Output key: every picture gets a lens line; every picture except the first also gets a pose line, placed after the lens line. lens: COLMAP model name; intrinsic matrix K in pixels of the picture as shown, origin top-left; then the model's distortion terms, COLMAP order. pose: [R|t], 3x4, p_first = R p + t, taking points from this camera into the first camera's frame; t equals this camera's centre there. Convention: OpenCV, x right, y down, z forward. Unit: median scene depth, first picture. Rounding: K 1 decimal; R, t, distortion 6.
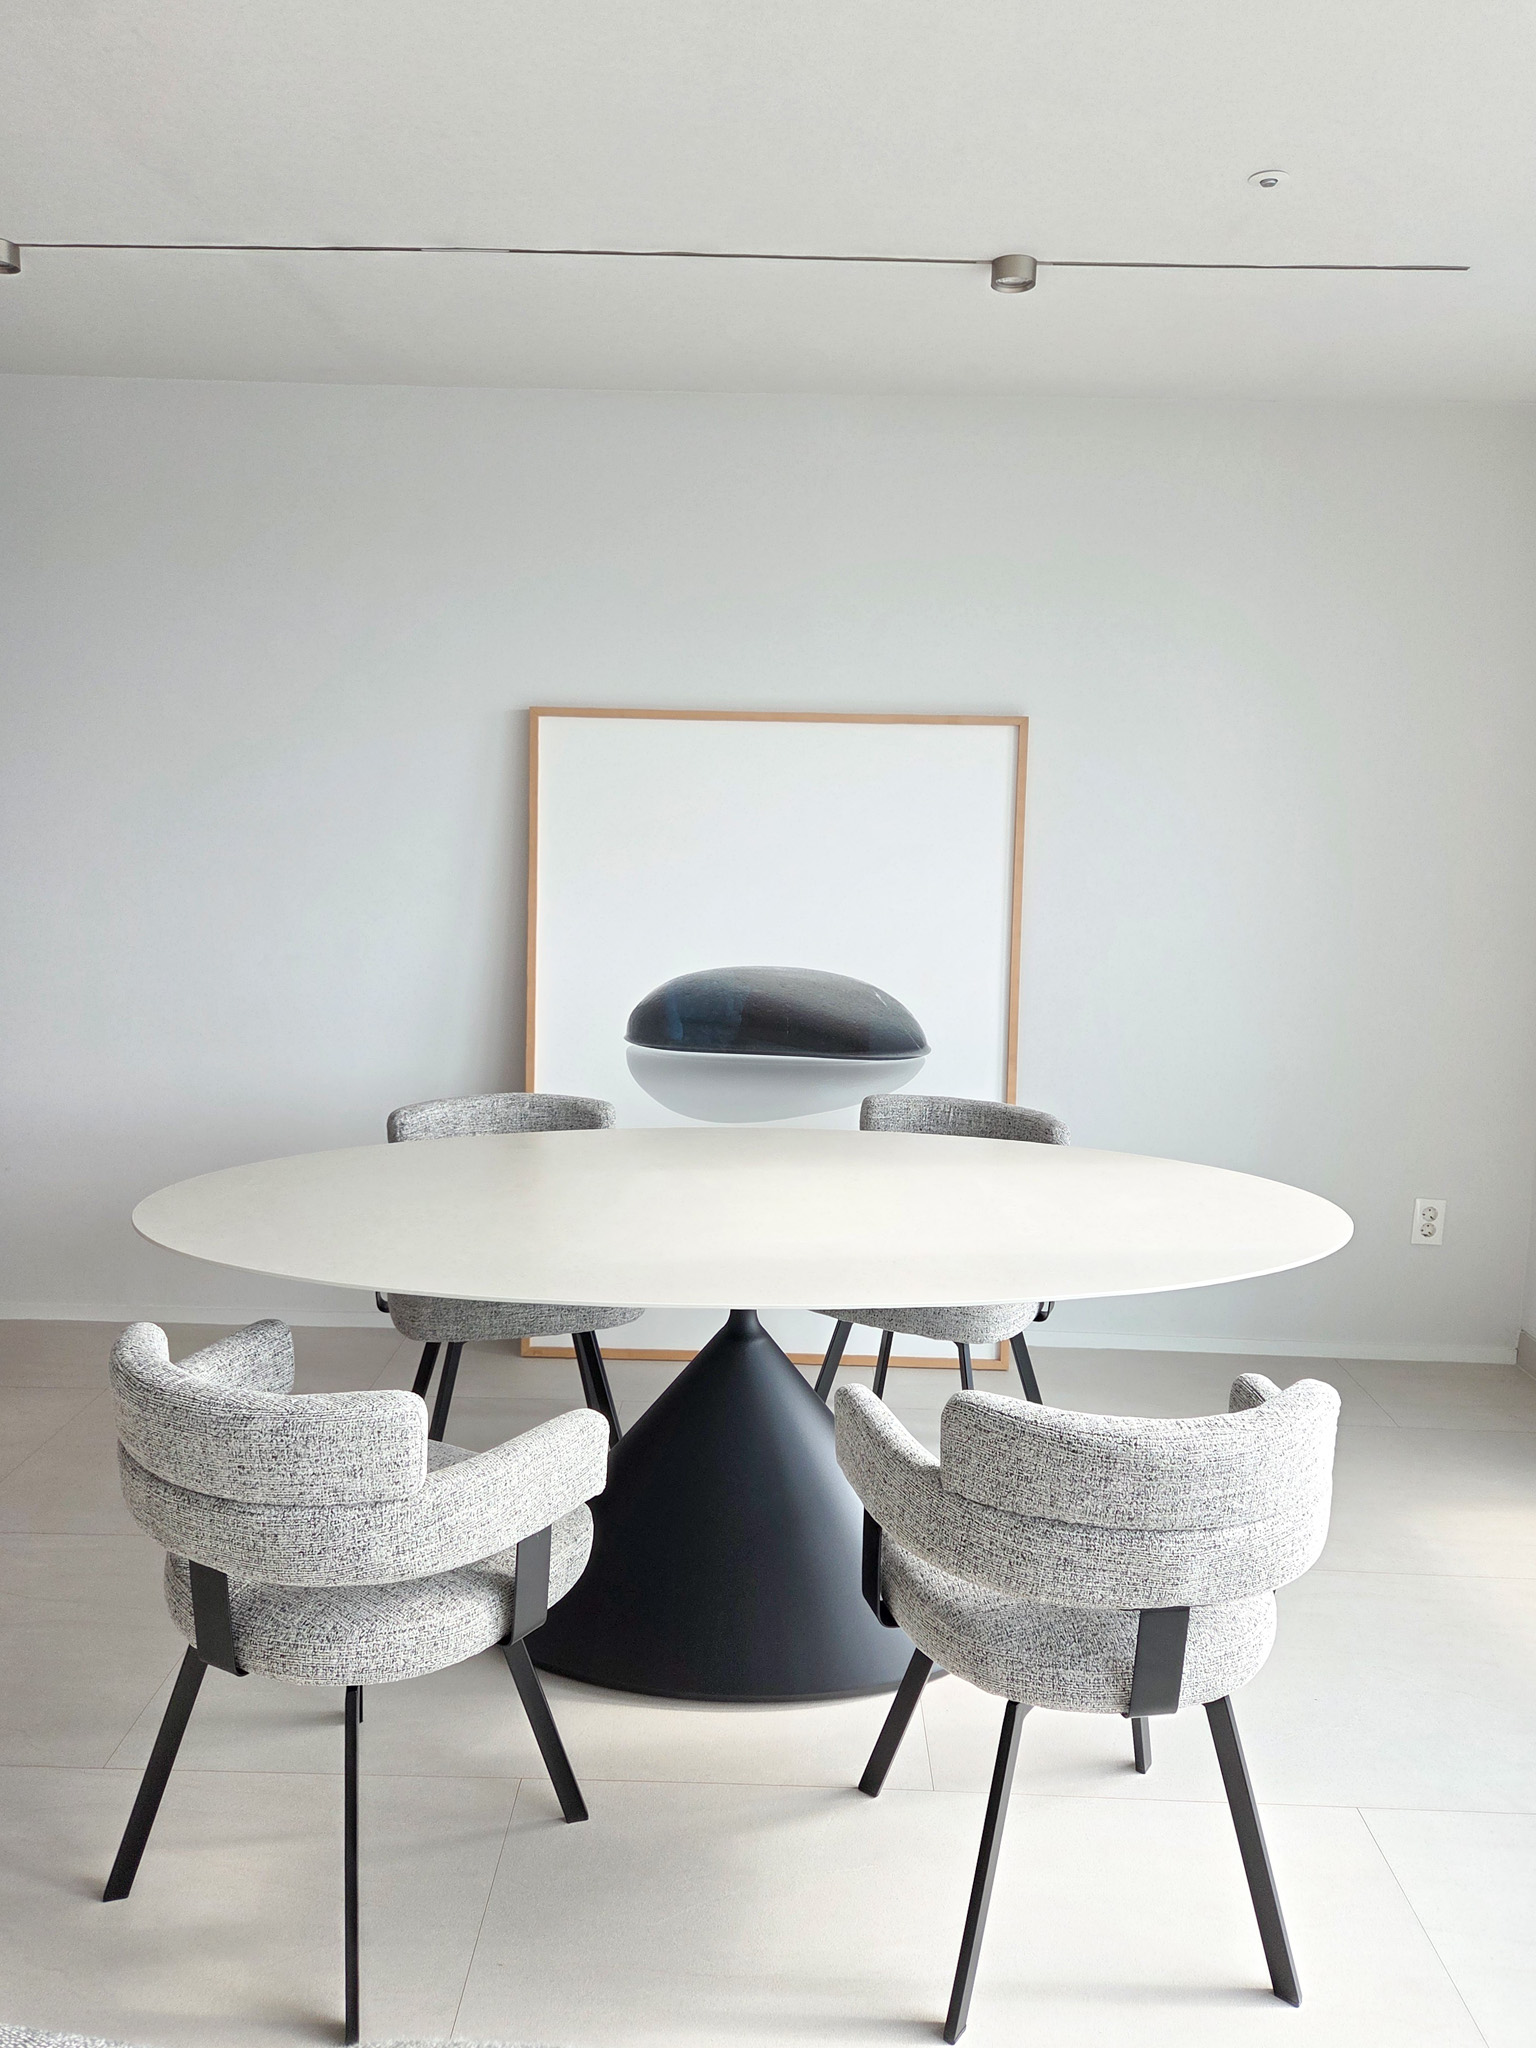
lens RADIAL K [[1409.4, 0, 768.0], [0, 1409.4, 1024.0], [0, 0, 1]] dist [0.042111, -0.000789]
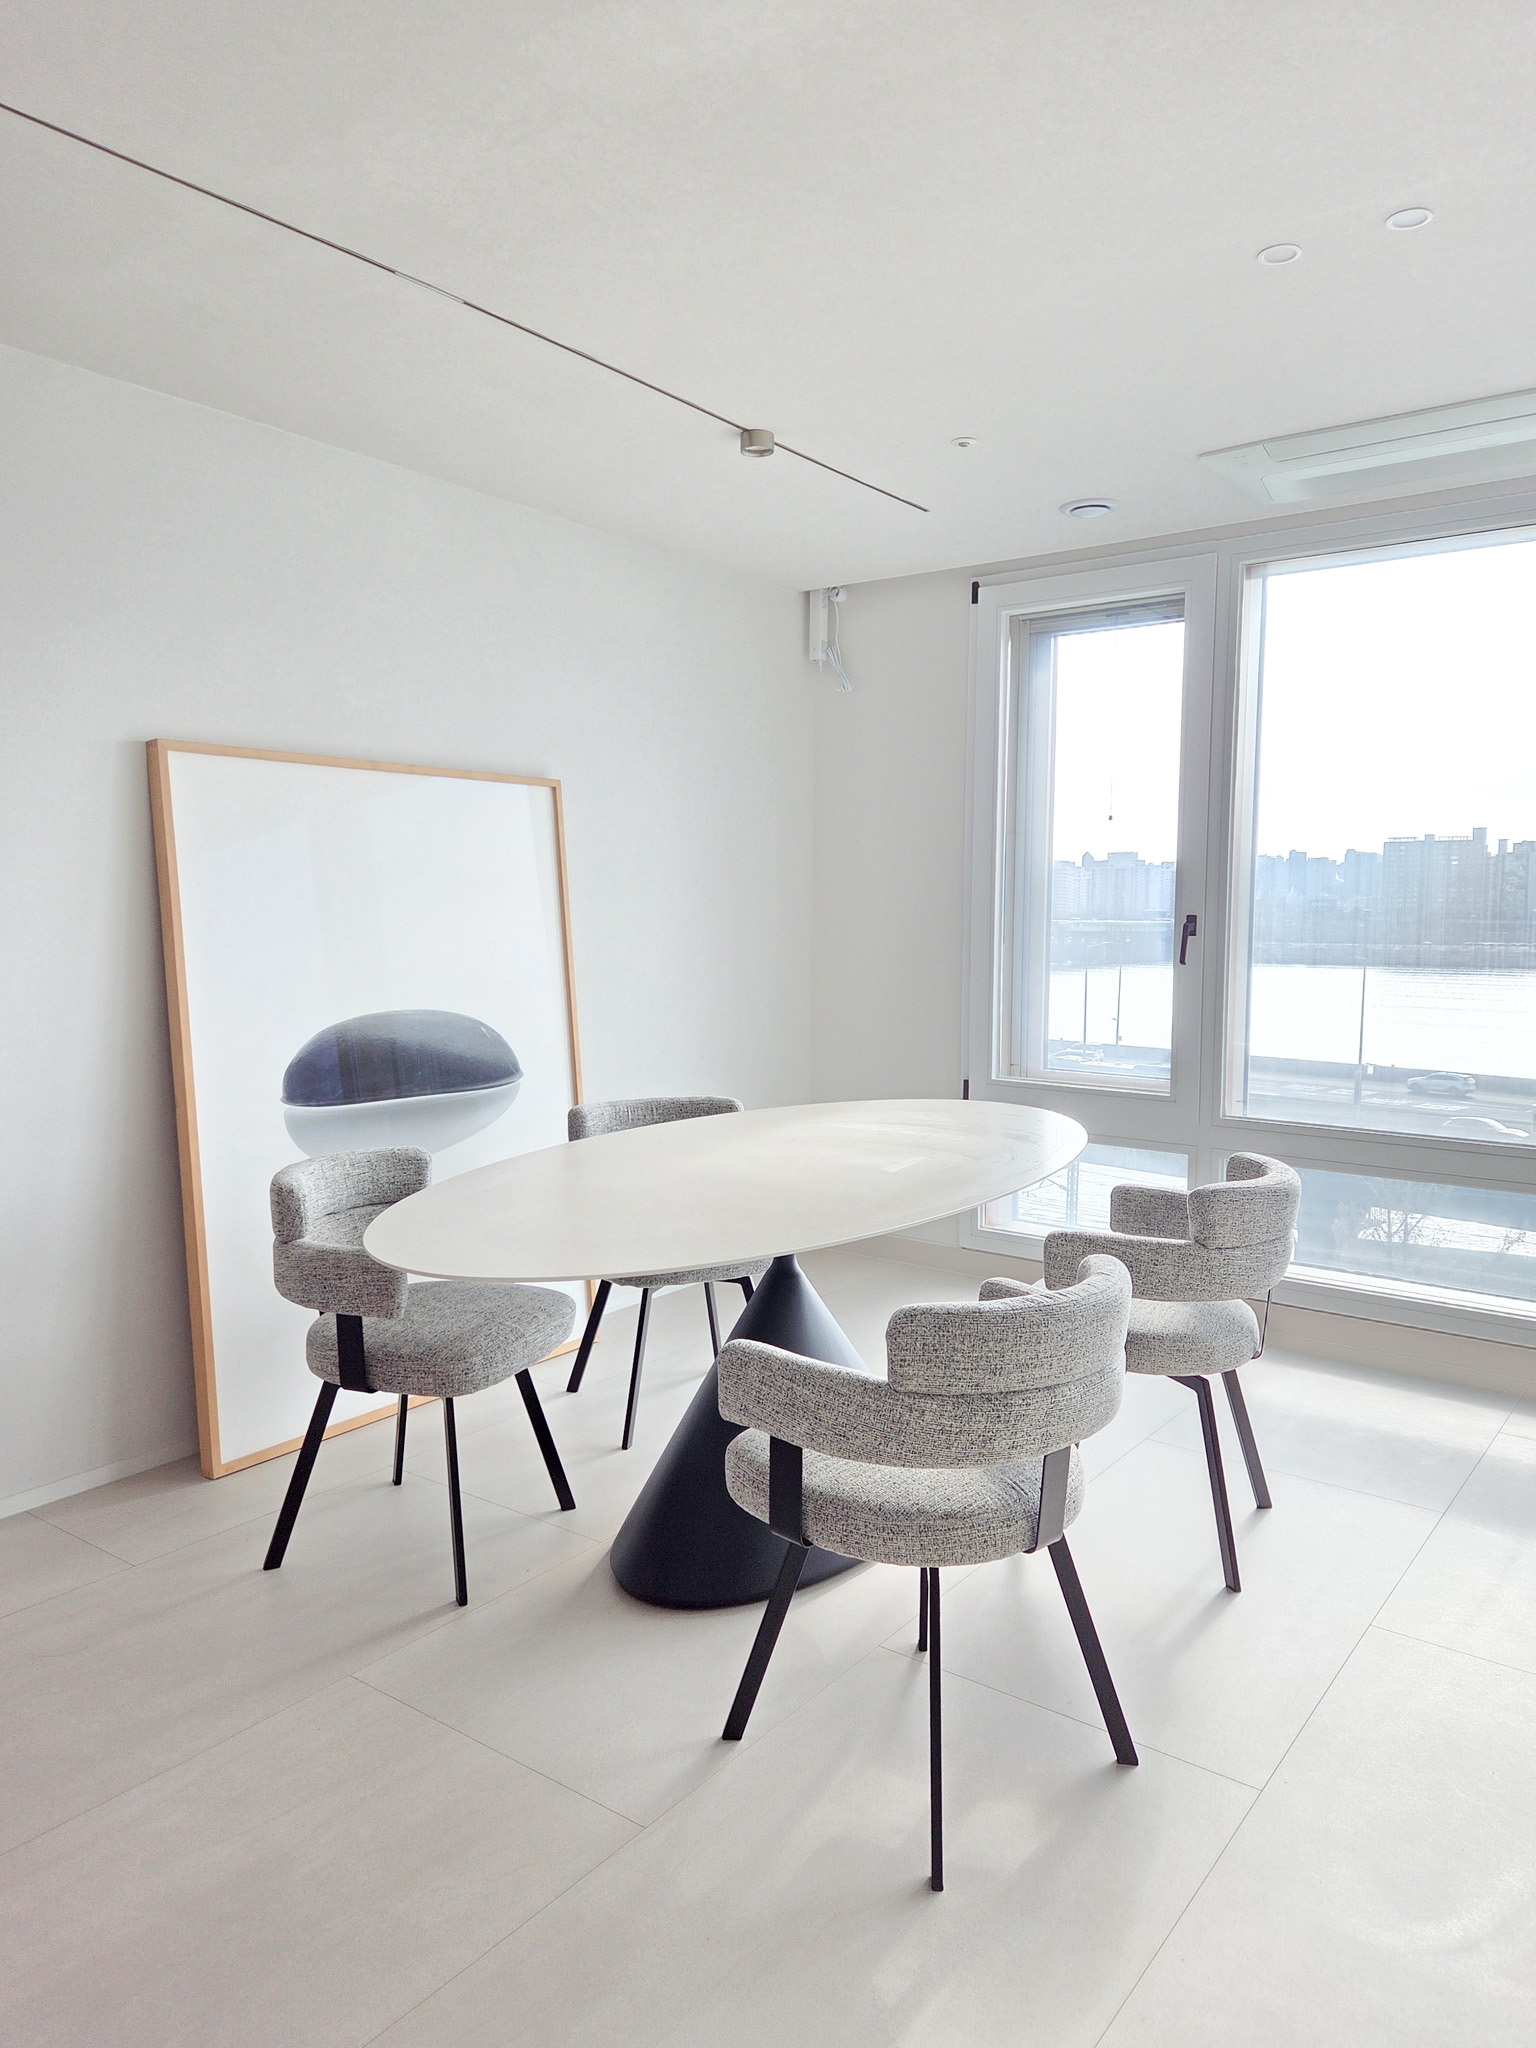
lens RADIAL K [[1409.4, 0, 768.0], [0, 1409.4, 1024.0], [0, 0, 1]] dist [0.042111, -0.000789]
pose [[0.594469, -0.088463, 0.799238, -0.673295], [0.148726, 0.988878, -0.001169, 0.009651], [-0.790245, 0.119562, 0.601014, 0.186054]]
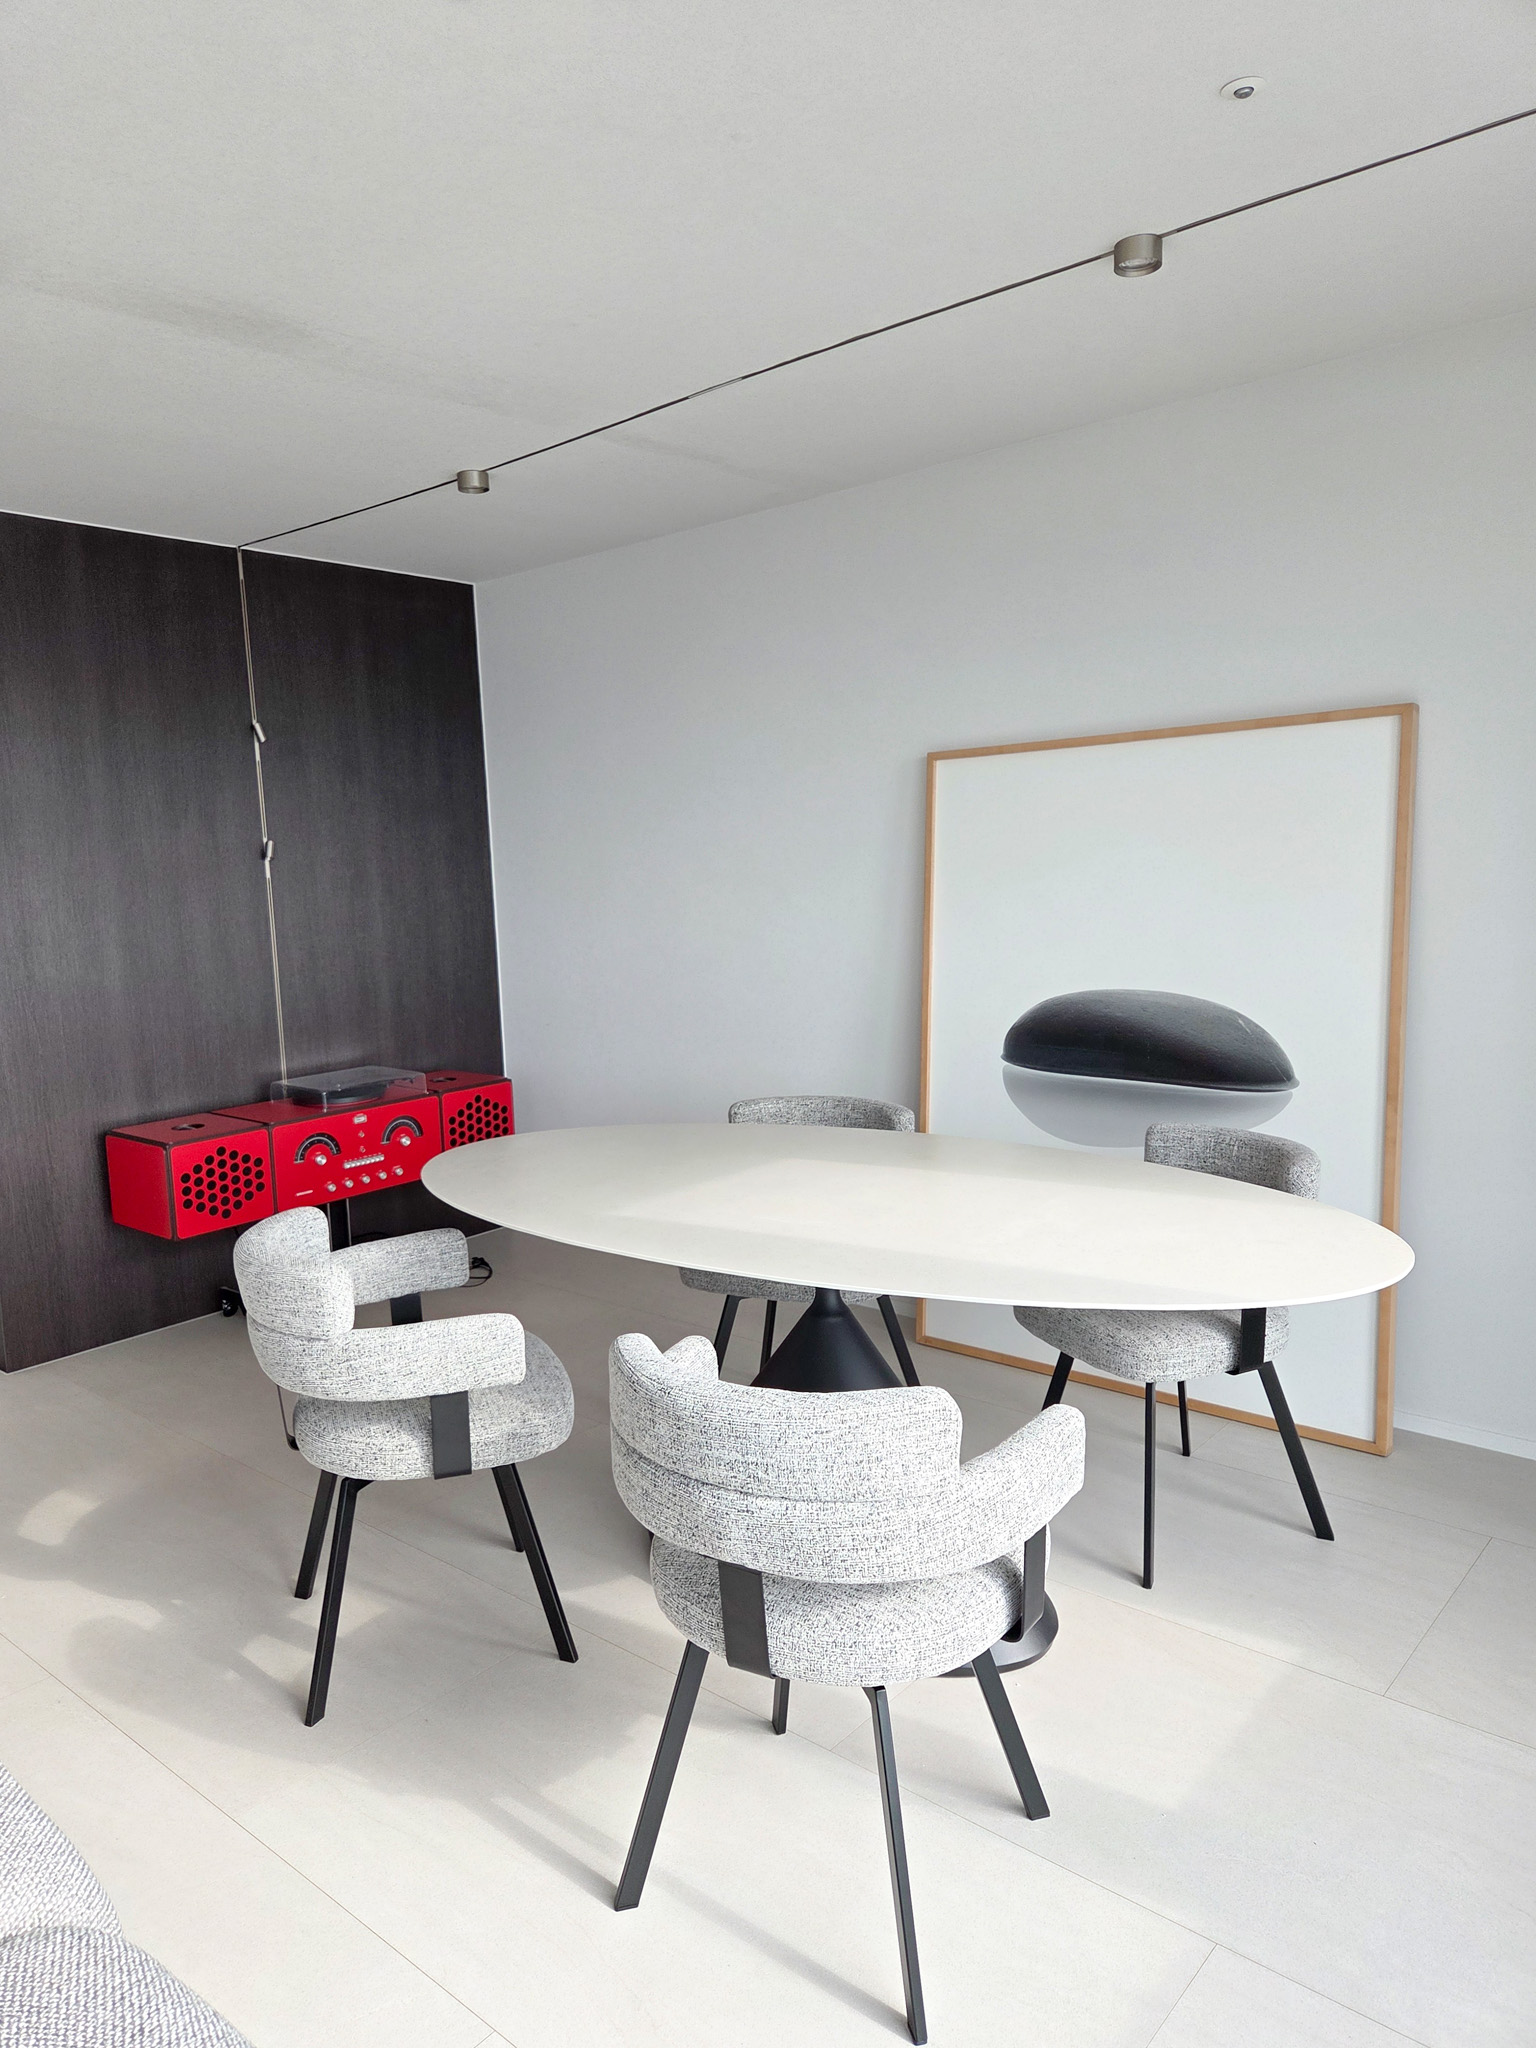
lens RADIAL K [[1372.2, 0, 771.7], [0, 1372.2, 1045.0], [0, 0, 1]] dist [0.076482, -0.048661]
pose [[0.770535, 0.033150, -0.636535, 0.435510], [-0.045724, 0.998949, -0.003326, 0.012849], [0.635756, 0.031668, 0.771240, 0.098819]]
